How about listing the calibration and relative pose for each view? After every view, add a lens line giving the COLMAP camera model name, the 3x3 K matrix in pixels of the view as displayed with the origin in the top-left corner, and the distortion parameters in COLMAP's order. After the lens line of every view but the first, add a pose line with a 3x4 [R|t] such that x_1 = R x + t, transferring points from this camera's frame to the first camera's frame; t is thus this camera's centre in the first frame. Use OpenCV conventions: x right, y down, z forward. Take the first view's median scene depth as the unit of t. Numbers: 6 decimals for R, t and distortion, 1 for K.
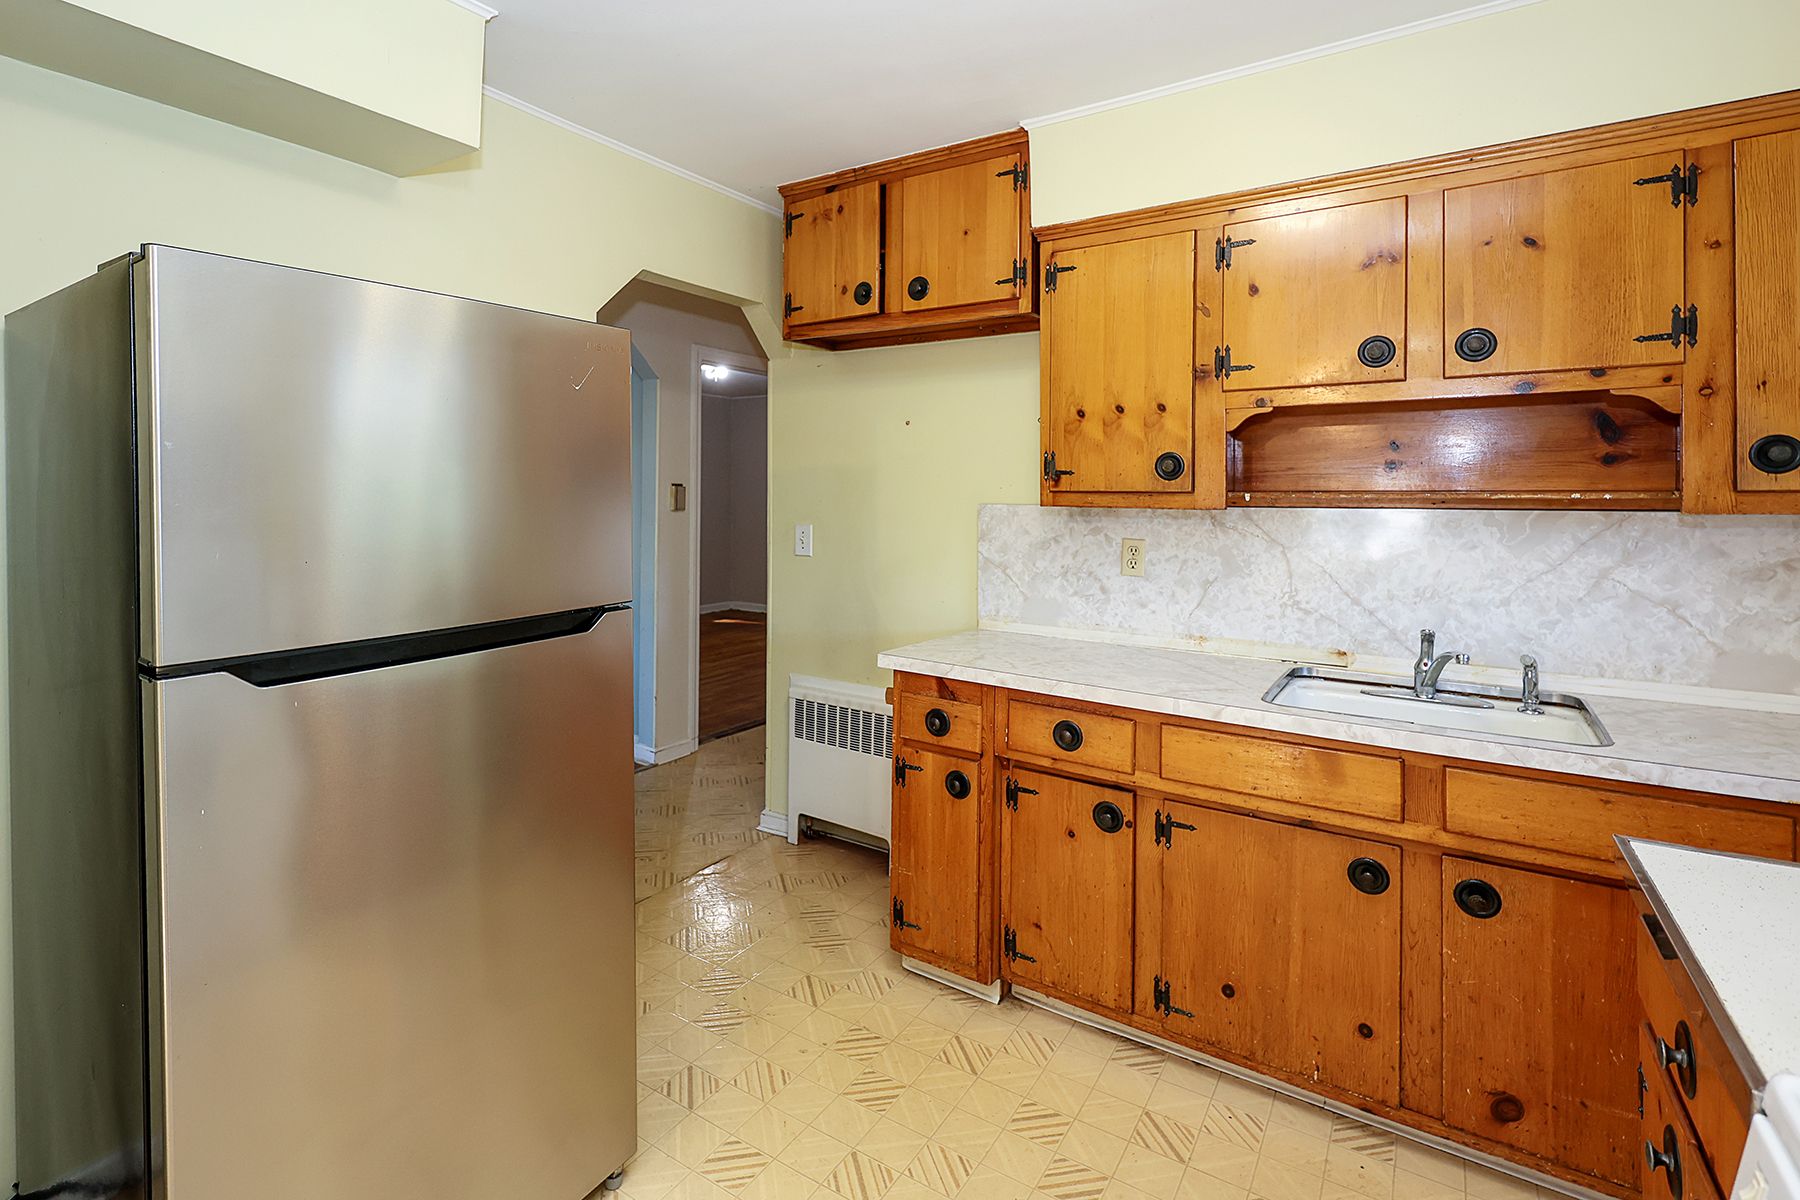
lens RADIAL K [[861.4, 0, 846.9], [0, 861.4, 499.9], [0, 0, 1]] dist [-0.000746, 0.000552]
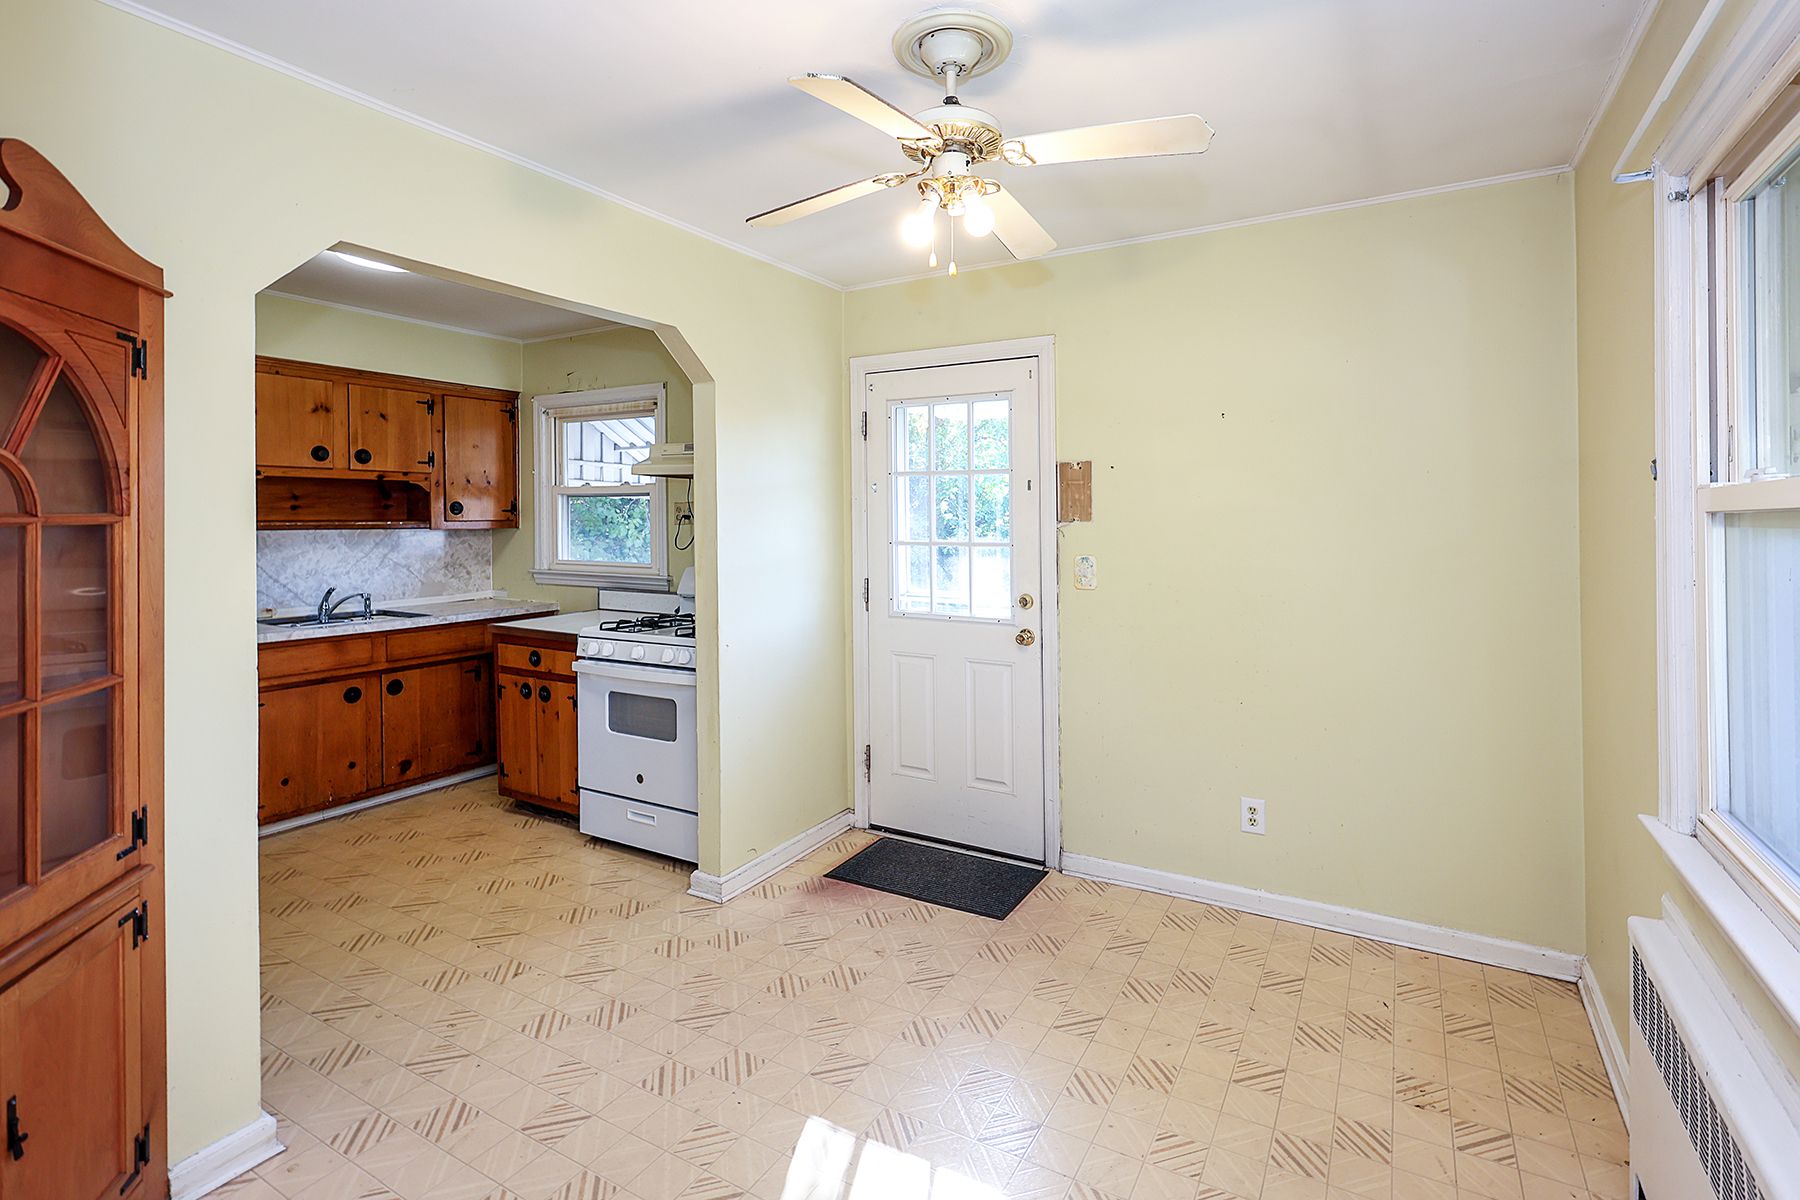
lens RADIAL K [[787.5, 0, 952.4], [0, 787.5, 531.1], [0, 0, 1]] dist [0.003315, -0.000199]
pose [[-0.131821, -0.021686, 0.991036, -1.323879], [0.002451, 0.999750, 0.022202, -0.023588], [-0.991270, 0.005356, -0.131735, -0.222624]]
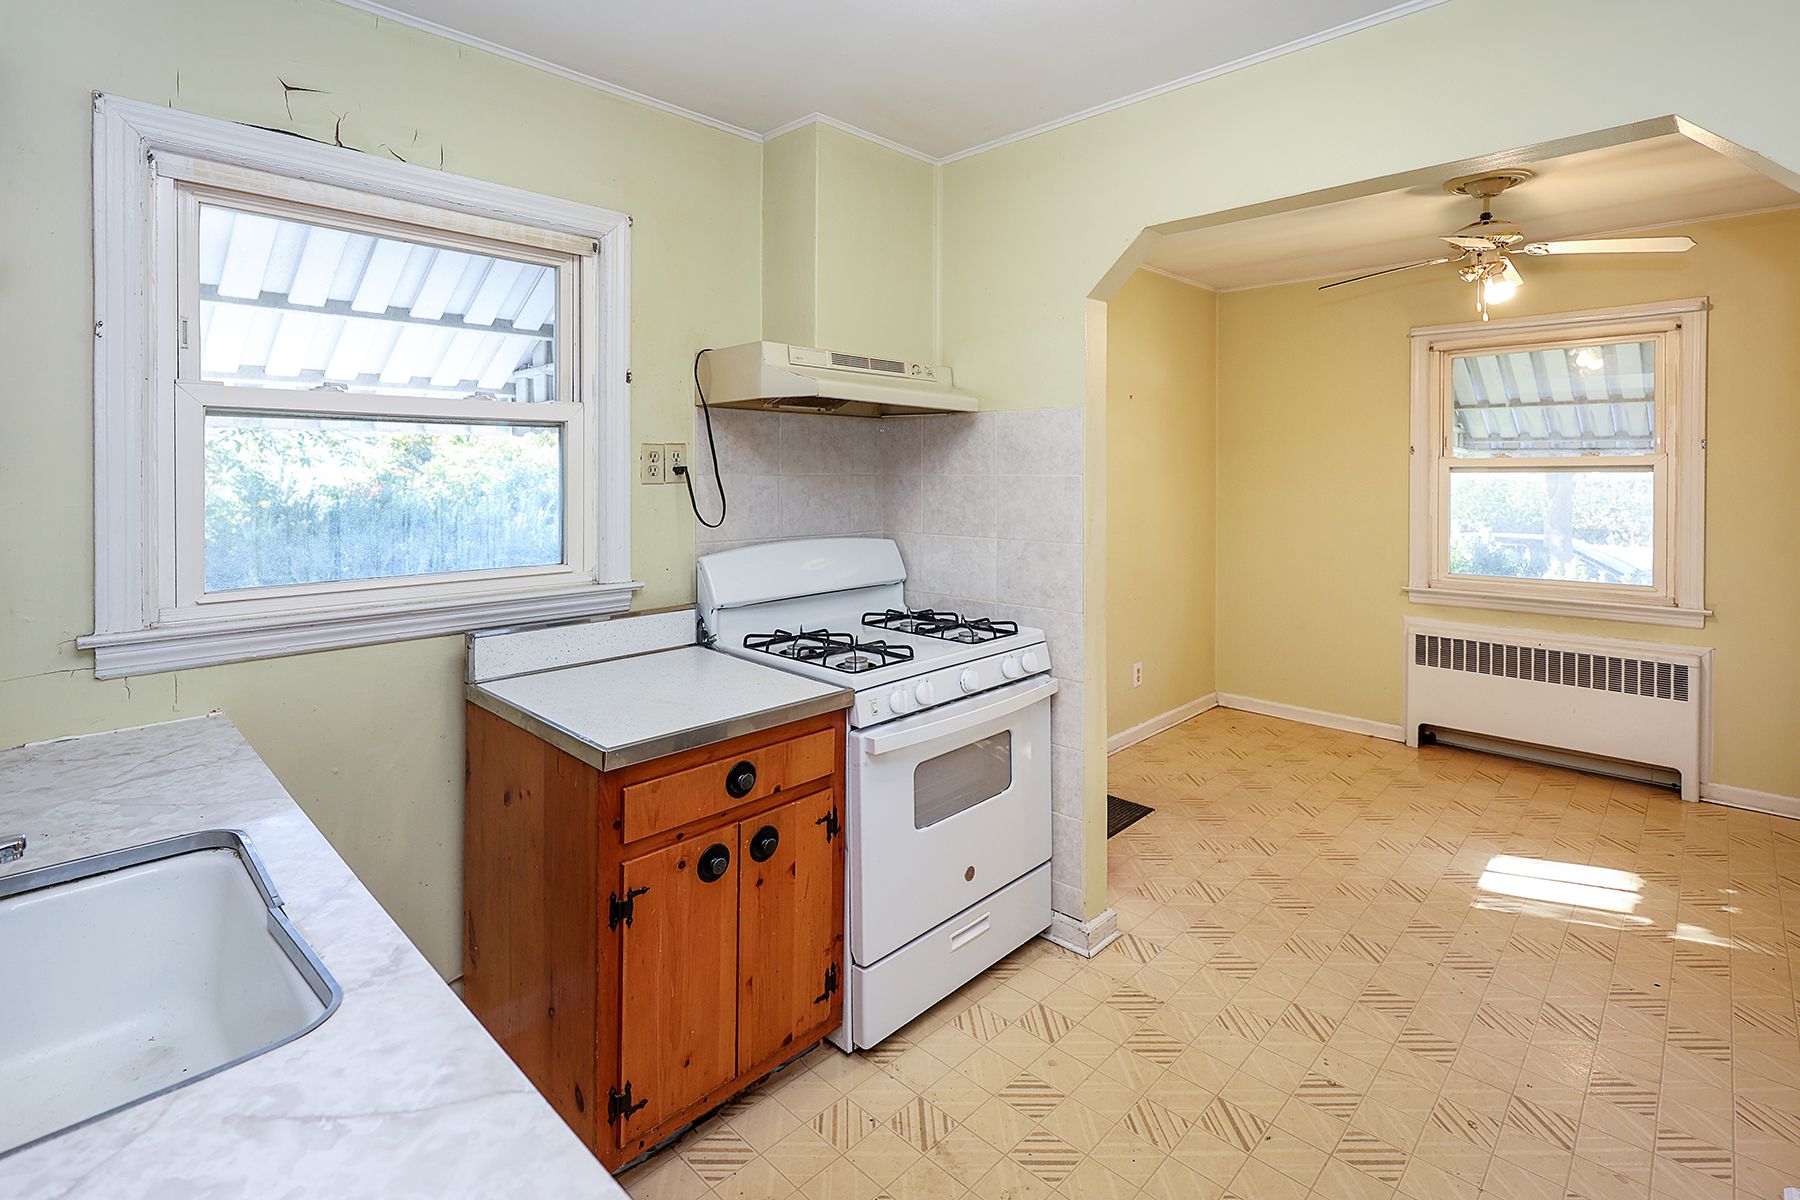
lens RADIAL K [[813.5, 0, 850.8], [0, 813.5, 481.3], [0, 0, 1]] dist [-0.001670, 0.000705]
pose [[-0.976902, -0.005438, 0.213618, 0.151146], [-0.001360, 0.999814, 0.019232, -0.023065], [-0.213683, 0.018498, -0.976728, 1.162383]]
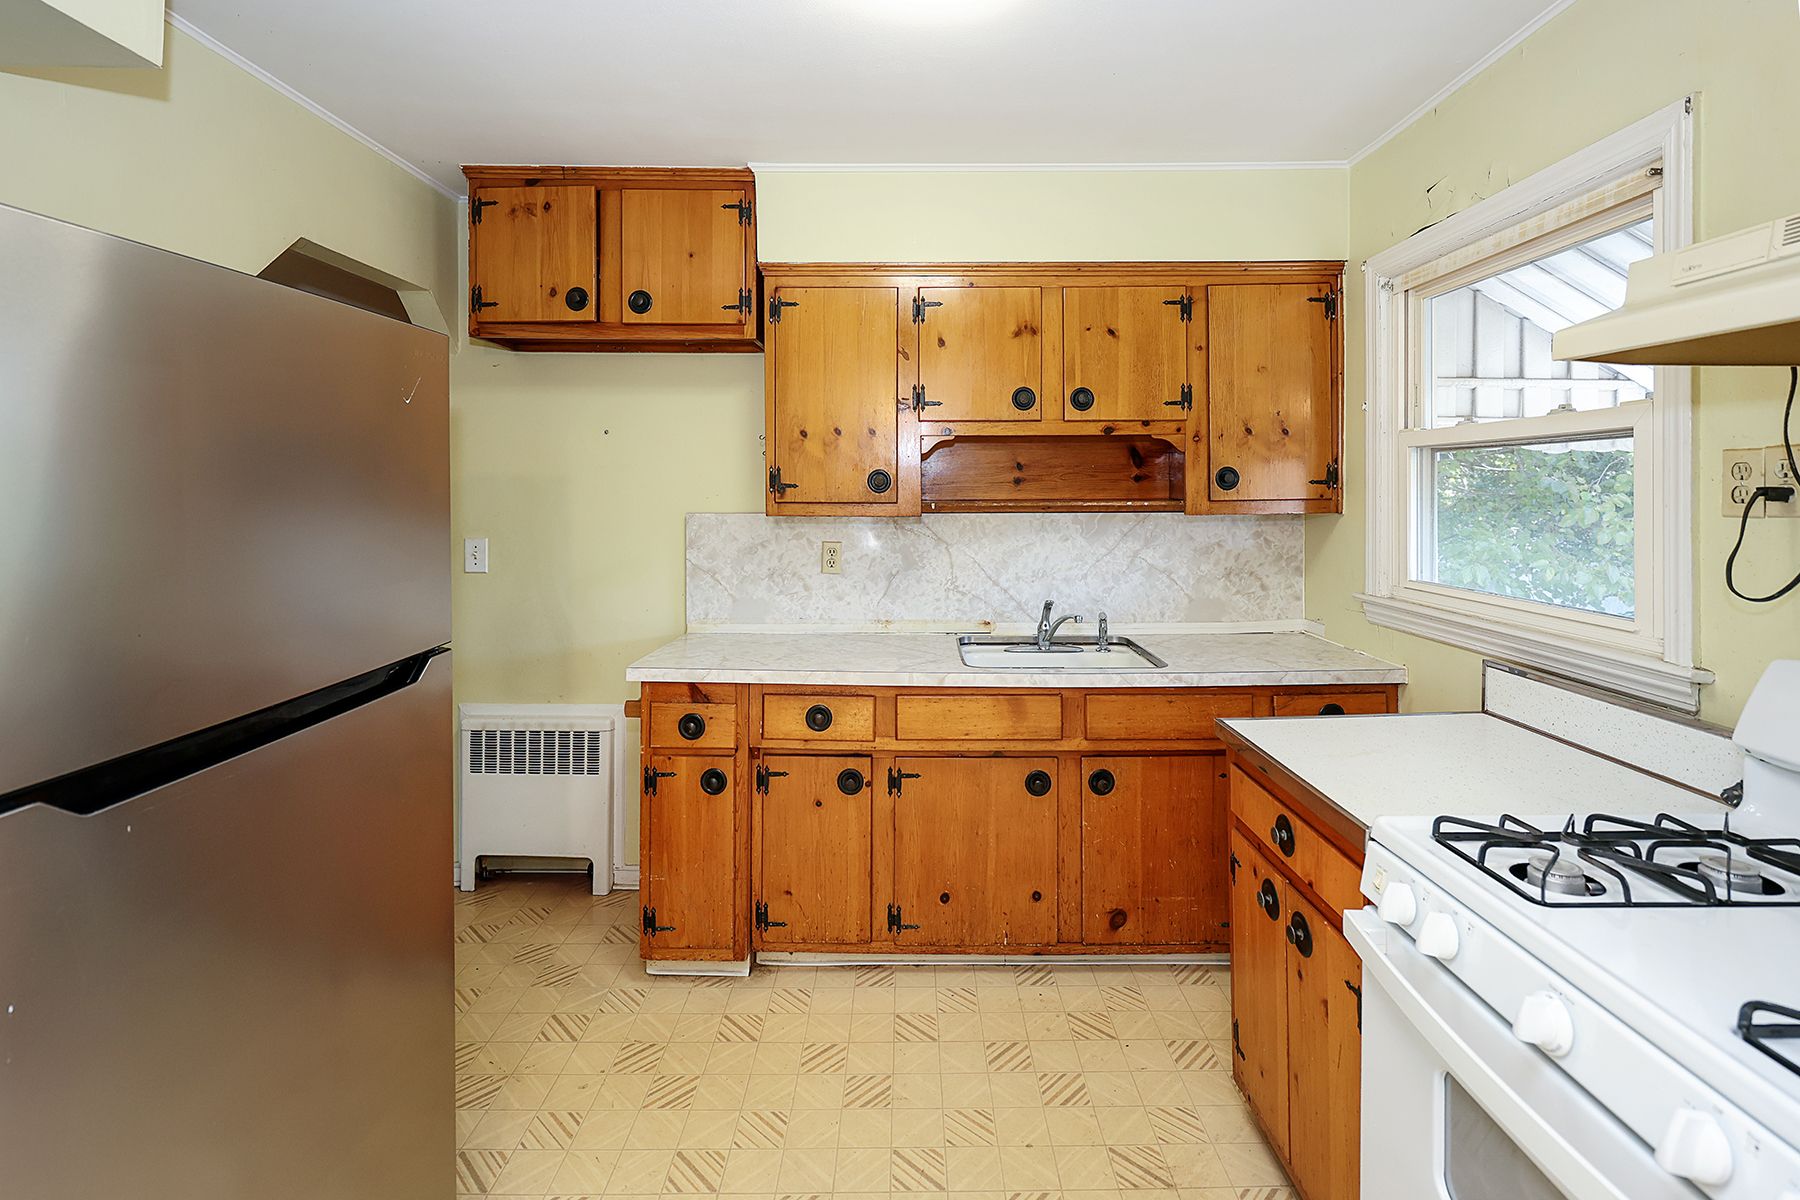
lens RADIAL K [[839.6, 0, 911.7], [0, 839.6, 498.2], [0, 0, 1]] dist [-0.000593, 0.000217]
pose [[0.820384, -0.010578, 0.571715, -0.262915], [0.008378, 0.999944, 0.006479, -0.023077], [-0.571751, -0.000526, 0.820427, 0.014000]]
